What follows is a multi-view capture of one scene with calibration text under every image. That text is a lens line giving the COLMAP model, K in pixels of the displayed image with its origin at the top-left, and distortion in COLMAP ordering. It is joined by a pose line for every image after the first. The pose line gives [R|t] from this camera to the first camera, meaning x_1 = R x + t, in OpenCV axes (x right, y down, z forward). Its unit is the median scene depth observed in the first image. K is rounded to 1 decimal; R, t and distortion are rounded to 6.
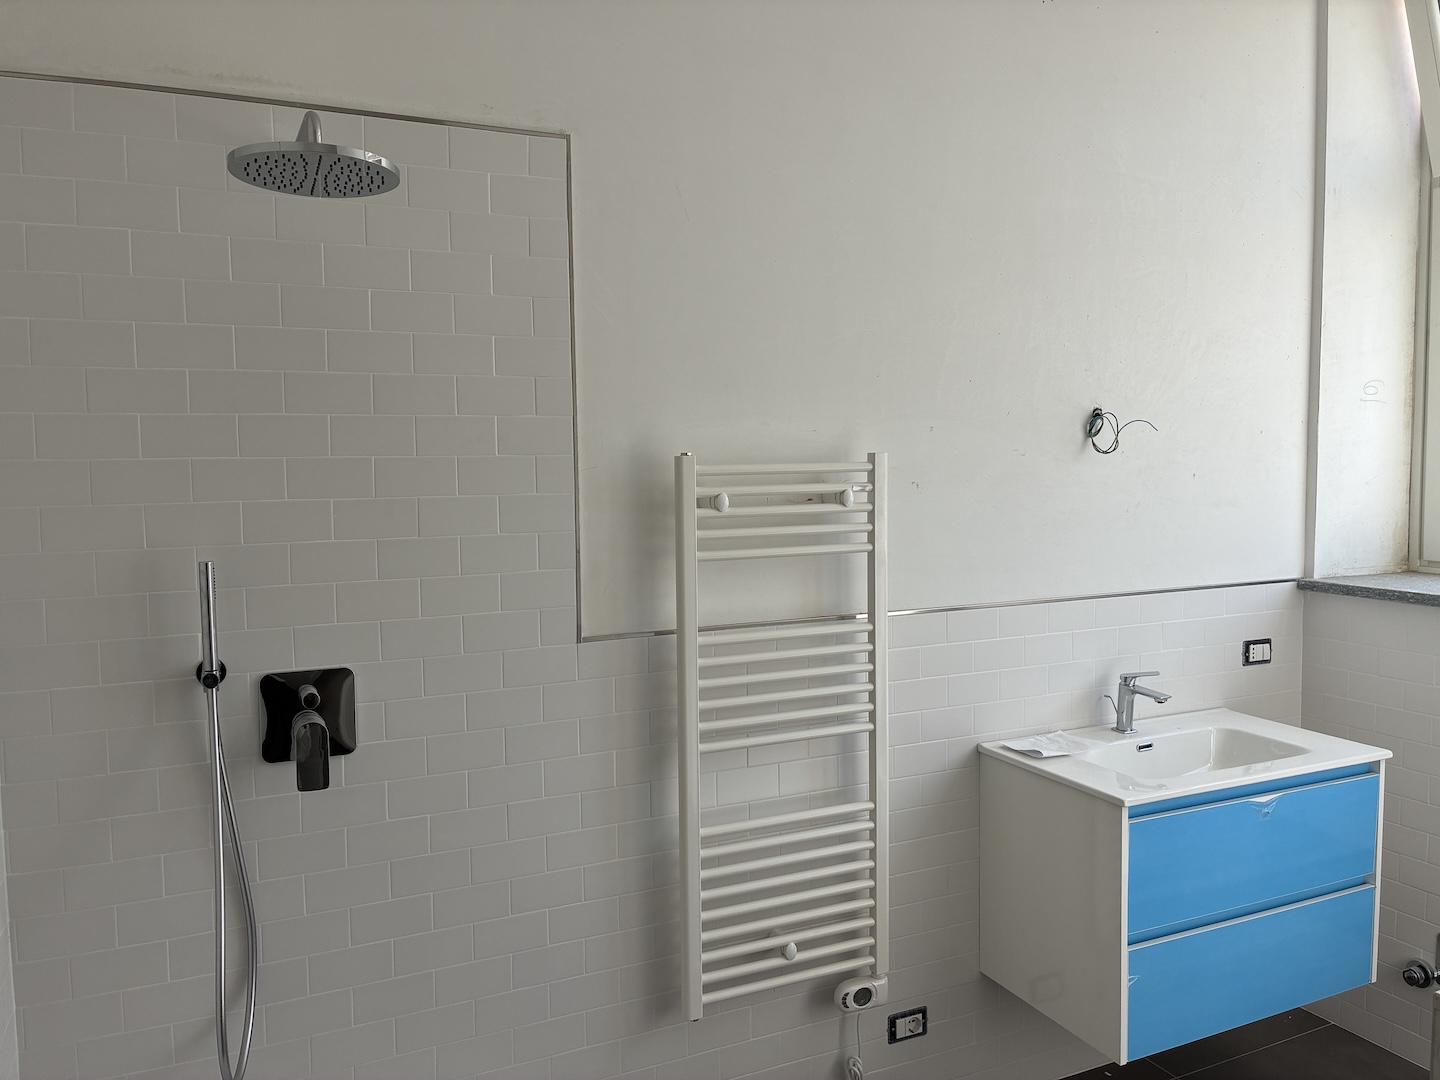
lens RADIAL K [[1088.9, 0, 717.4], [0, 1088.9, 529.4], [0, 0, 1]] dist [0.053409, -0.072379]
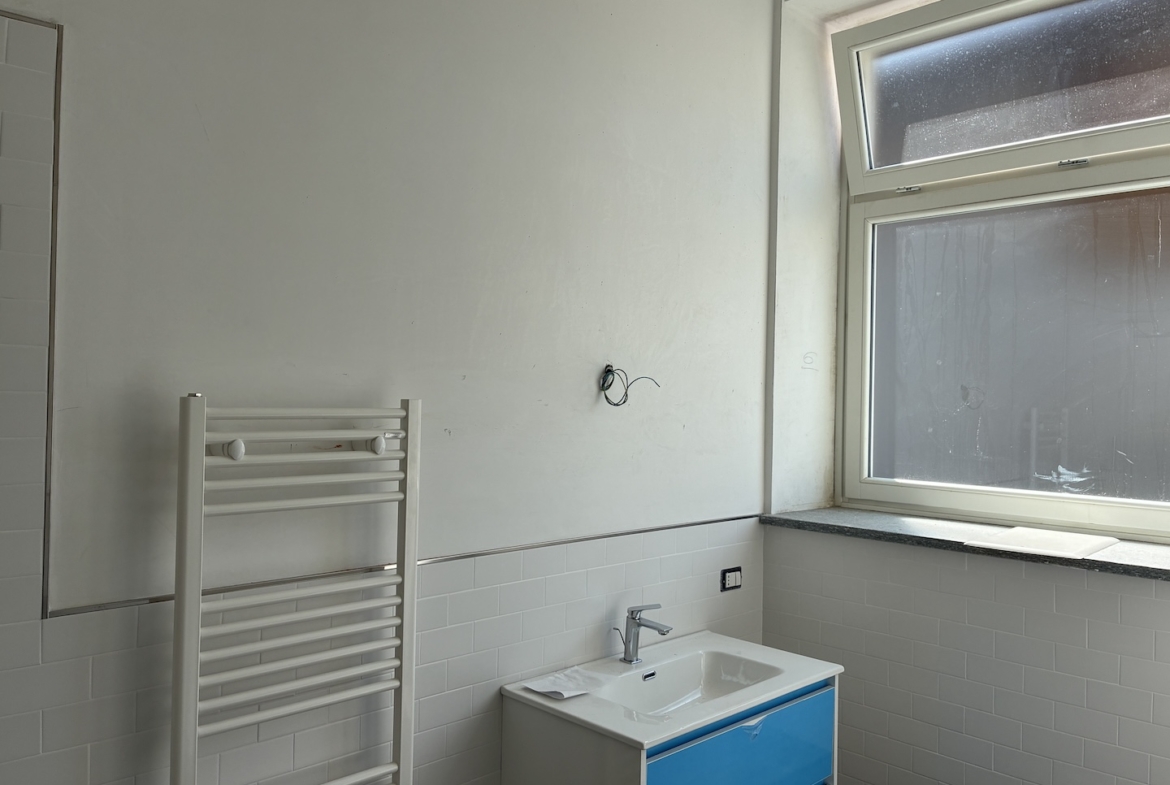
lens RADIAL K [[885.4, 0, 578.0], [0, 885.4, 384.4], [0, 0, 1]] dist [0.051475, -0.061711]
pose [[0.941091, 0.033537, 0.336487, 0.017260], [-0.004687, 0.996268, -0.086190, -0.014041], [-0.338121, 0.079536, 0.937736, 0.181274]]
